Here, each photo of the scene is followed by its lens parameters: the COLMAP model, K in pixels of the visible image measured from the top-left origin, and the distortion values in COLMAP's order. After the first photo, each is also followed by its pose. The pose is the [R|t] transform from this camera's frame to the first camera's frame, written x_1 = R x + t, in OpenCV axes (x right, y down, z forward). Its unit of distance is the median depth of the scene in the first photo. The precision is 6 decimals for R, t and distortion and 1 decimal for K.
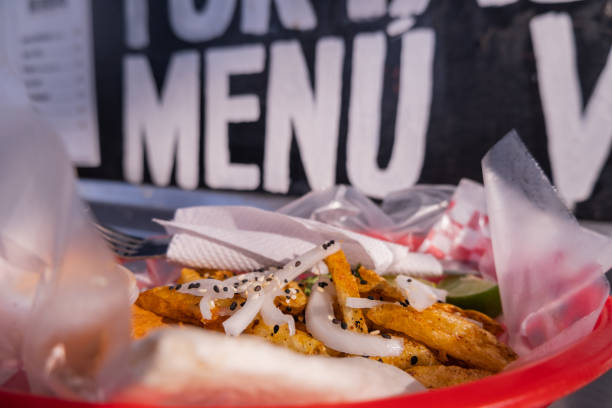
lens RADIAL K [[394.7, 0, 306.0], [0, 394.7, 204.0], [0, 0, 1]] dist [0.000503, 0.000499]
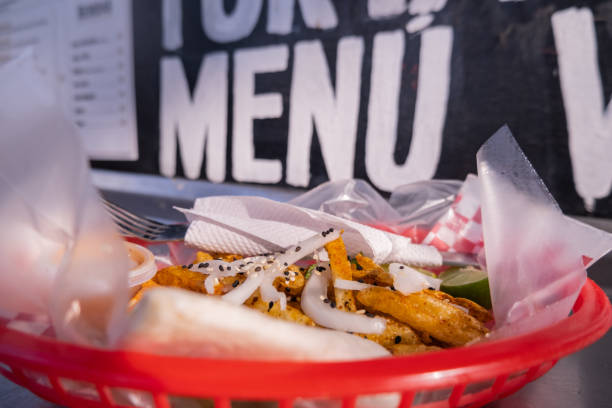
lens RADIAL K [[394.7, 0, 306.0], [0, 394.7, 204.0], [0, 0, 1]] dist [0.000503, 0.000499]
pose [[0.995200, 0.017385, -0.096310, 0.062832], [-0.016703, 0.999829, 0.007879, 0.011612], [0.096431, -0.006232, 0.995320, -0.046670]]
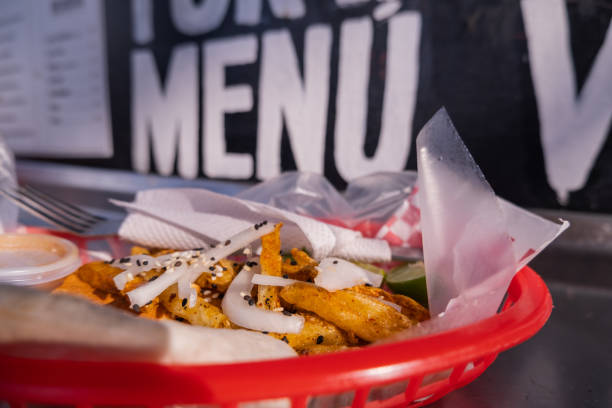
lens RADIAL K [[394.7, 0, 306.0], [0, 394.7, 204.0], [0, 0, 1]] dist [0.001154, -0.001098]
pose [[0.993657, 0.012909, -0.111712, 0.177218], [-0.012029, 0.999891, 0.008554, 0.024530], [0.111810, -0.007156, 0.993704, 0.008042]]
